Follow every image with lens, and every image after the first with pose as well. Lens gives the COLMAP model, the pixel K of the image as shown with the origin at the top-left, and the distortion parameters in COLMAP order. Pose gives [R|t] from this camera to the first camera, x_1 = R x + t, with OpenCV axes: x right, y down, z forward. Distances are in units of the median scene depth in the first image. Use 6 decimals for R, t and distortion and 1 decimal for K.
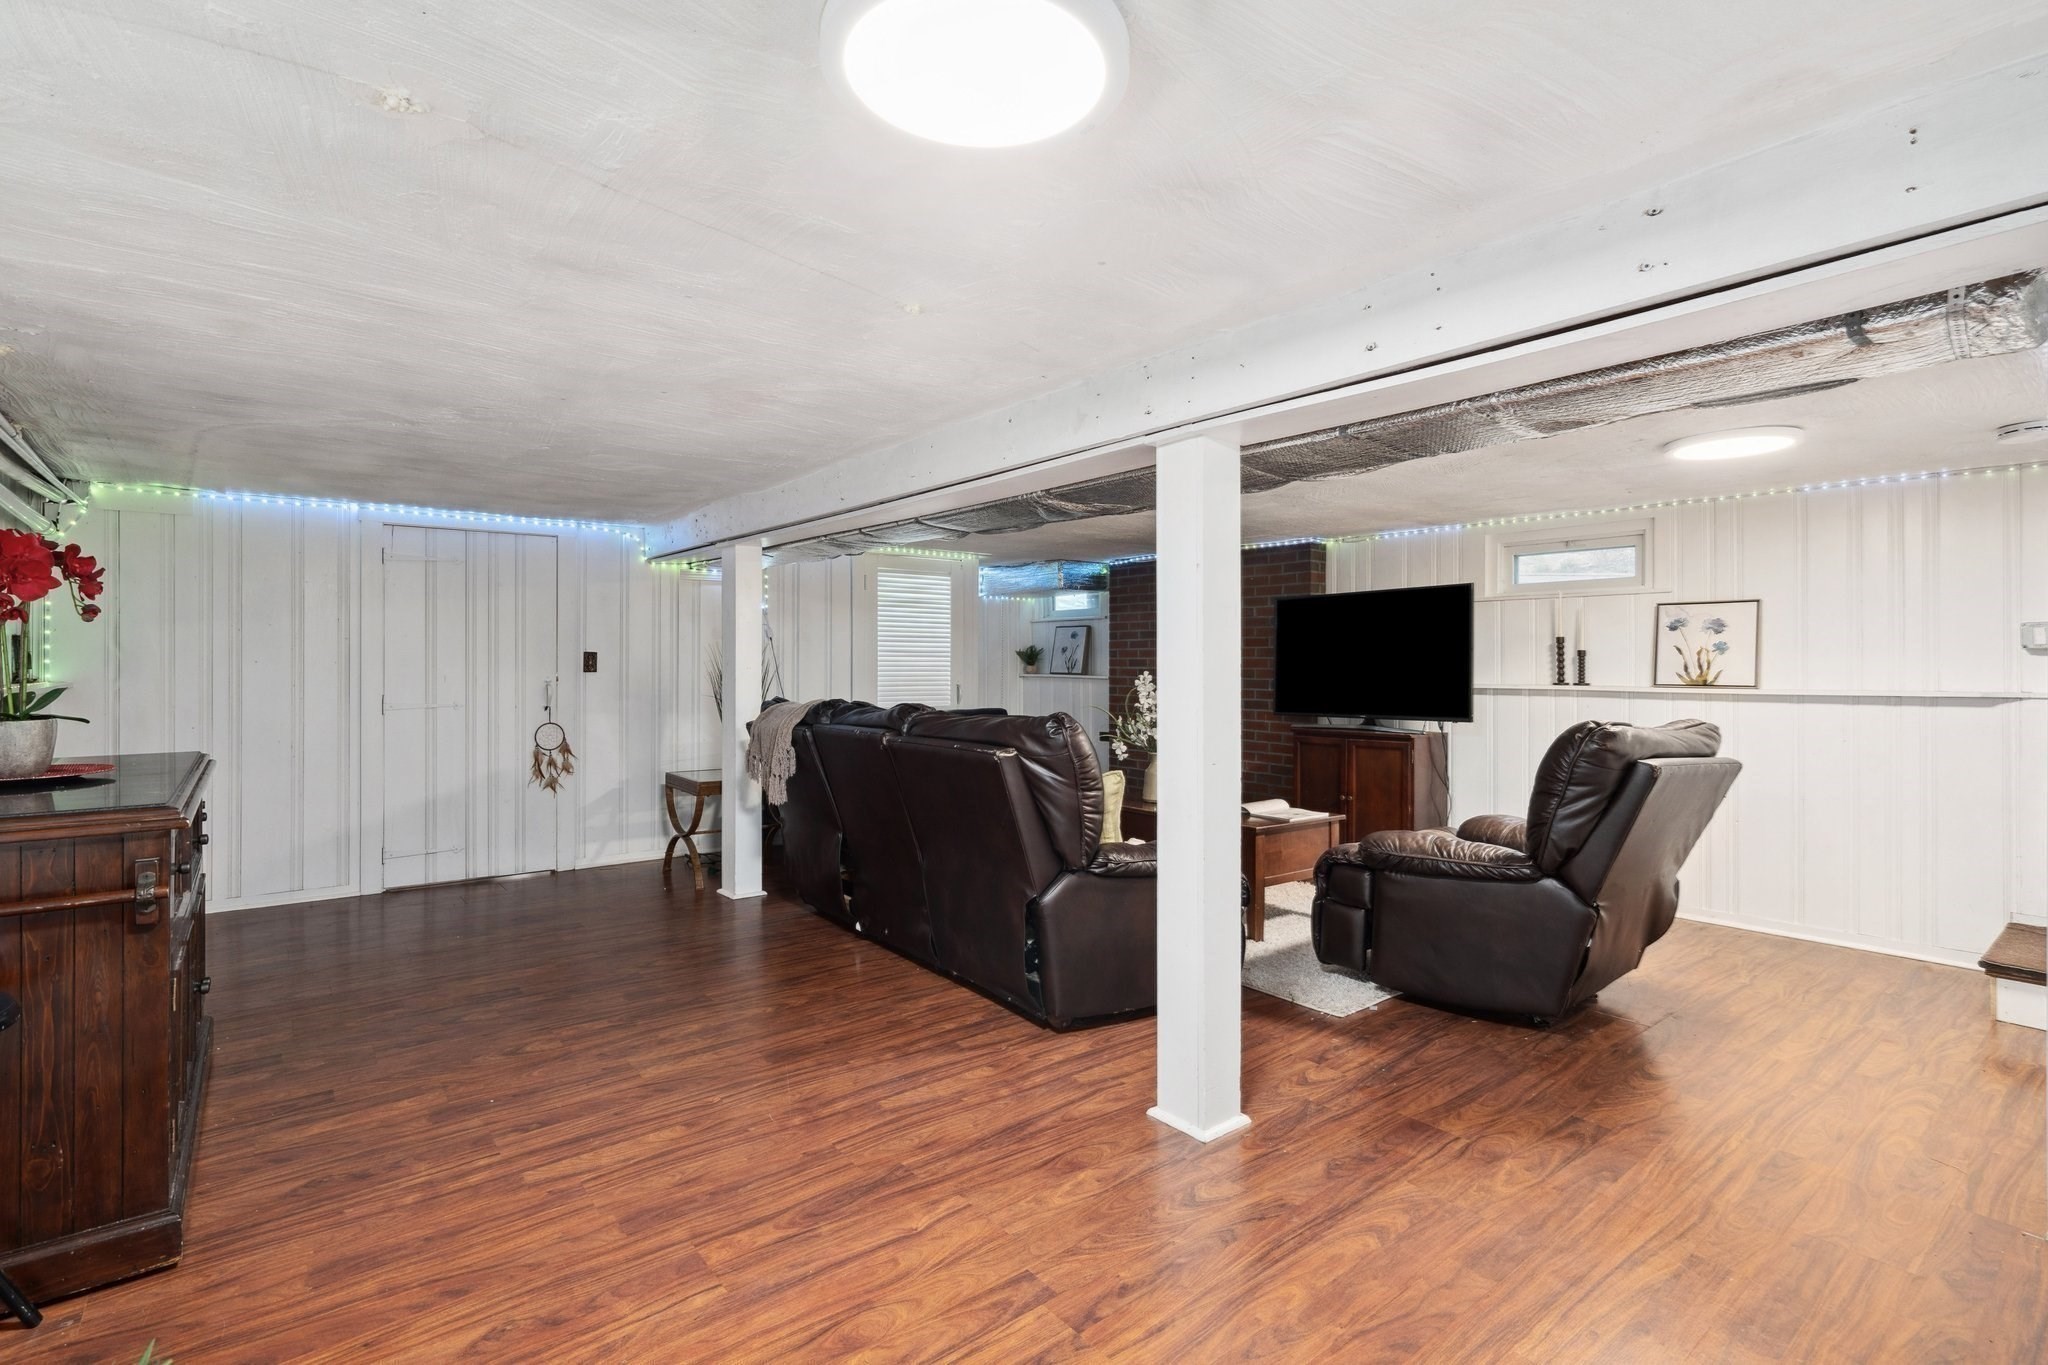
lens RADIAL K [[932.6, 0, 1018.2], [0, 932.6, 670.7], [0, 0, 1]] dist [0.002899, -0.000184]
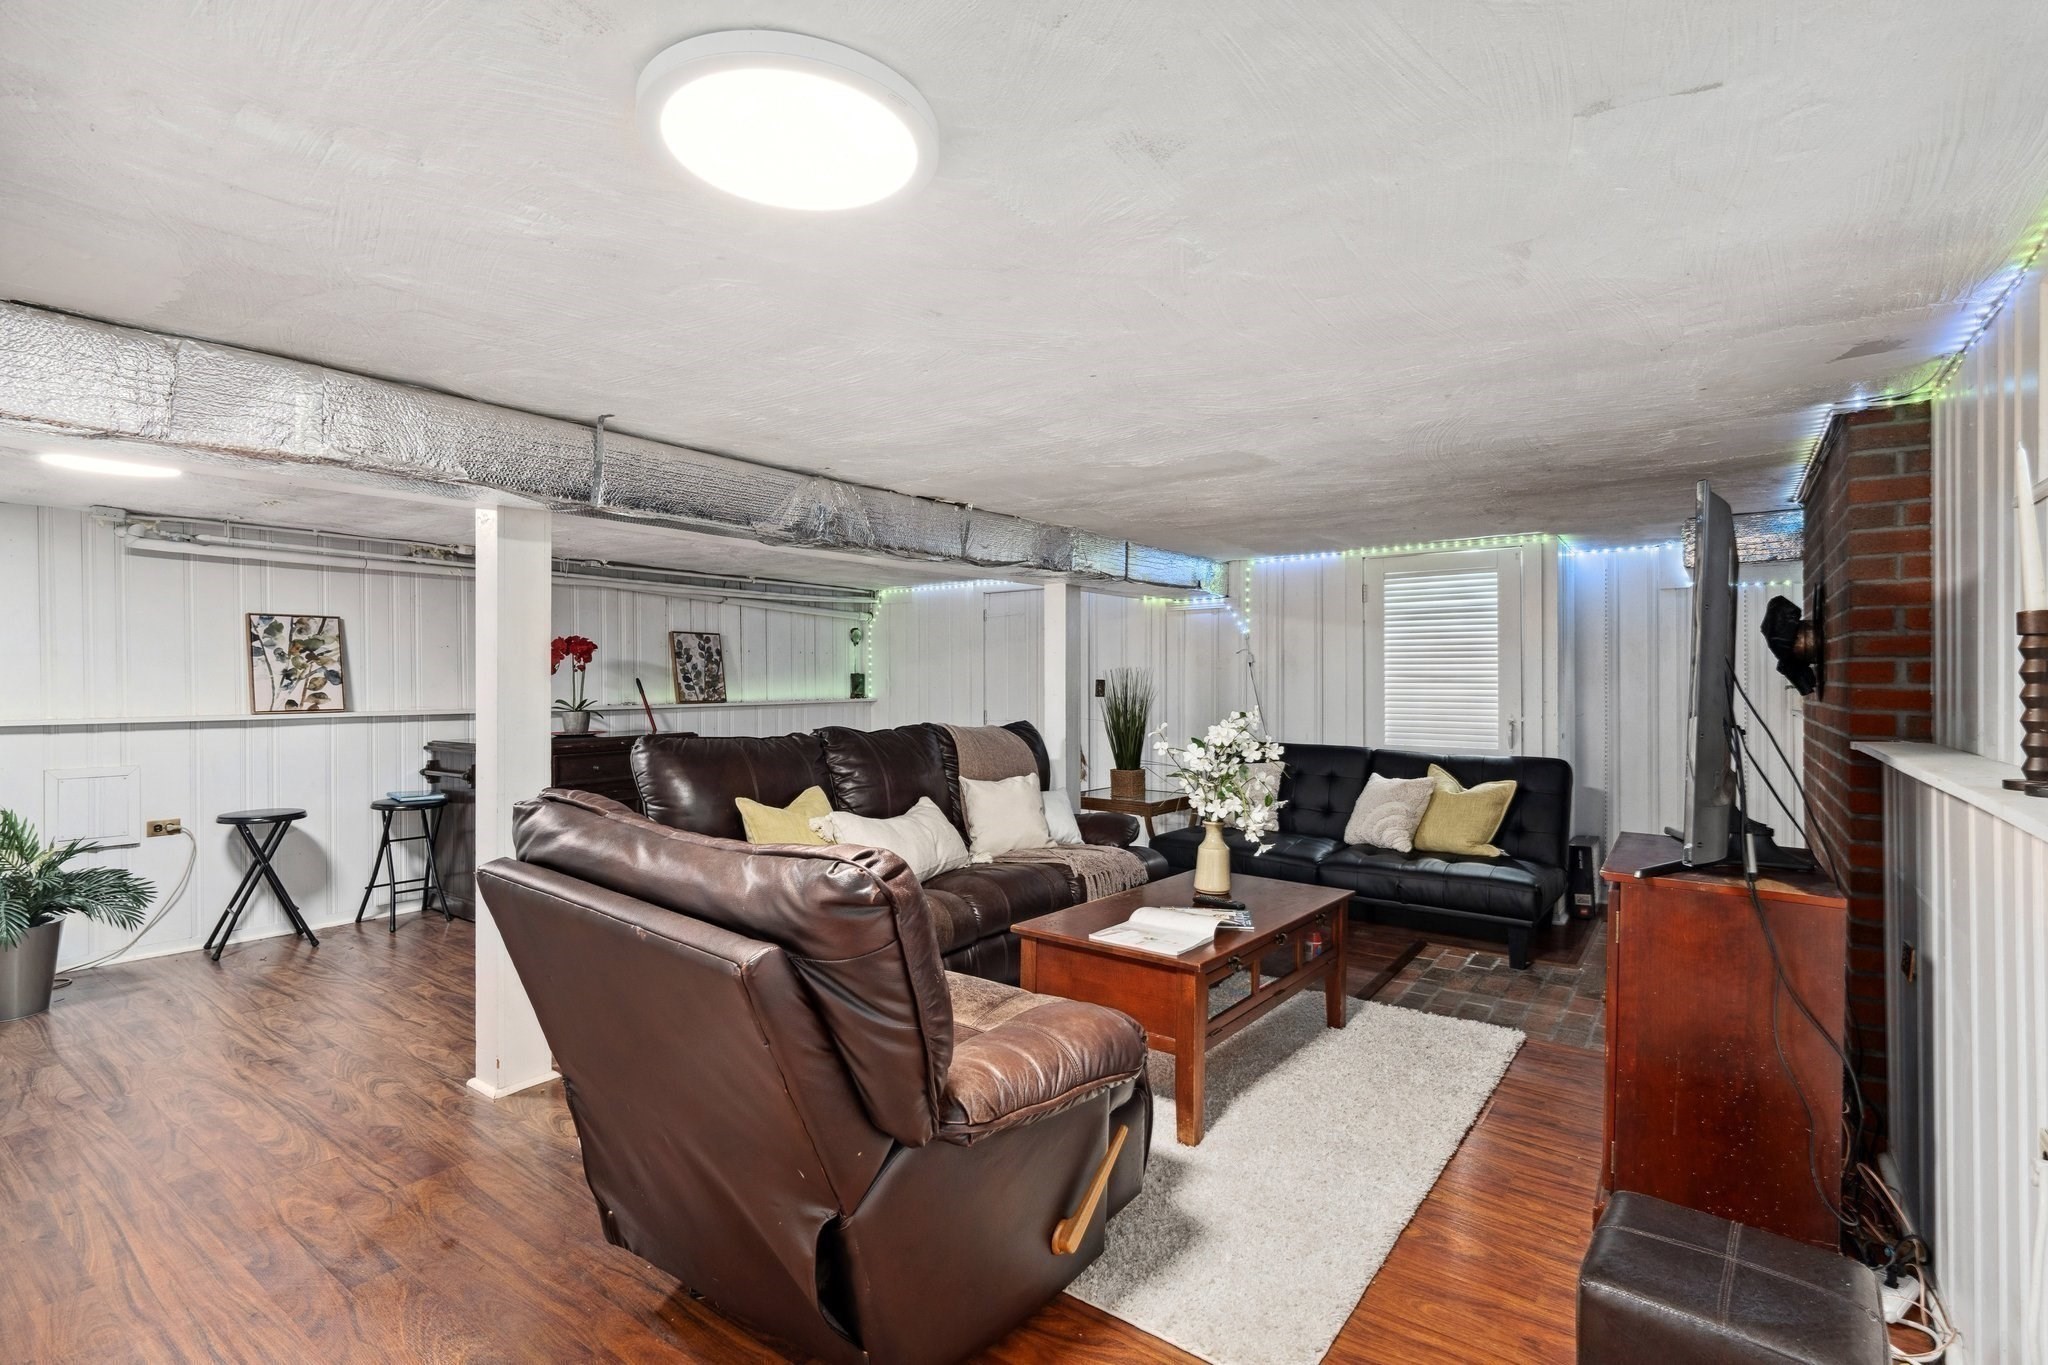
lens RADIAL K [[932.6, 0, 1014.0], [0, 932.6, 683.6], [0, 0, 1]] dist [0.002899, -0.000184]
pose [[0.279871, -0.002309, -0.960035, 1.718158], [-0.007397, 0.999962, -0.004561, -0.026224], [0.960009, 0.008378, 0.279844, 1.452292]]
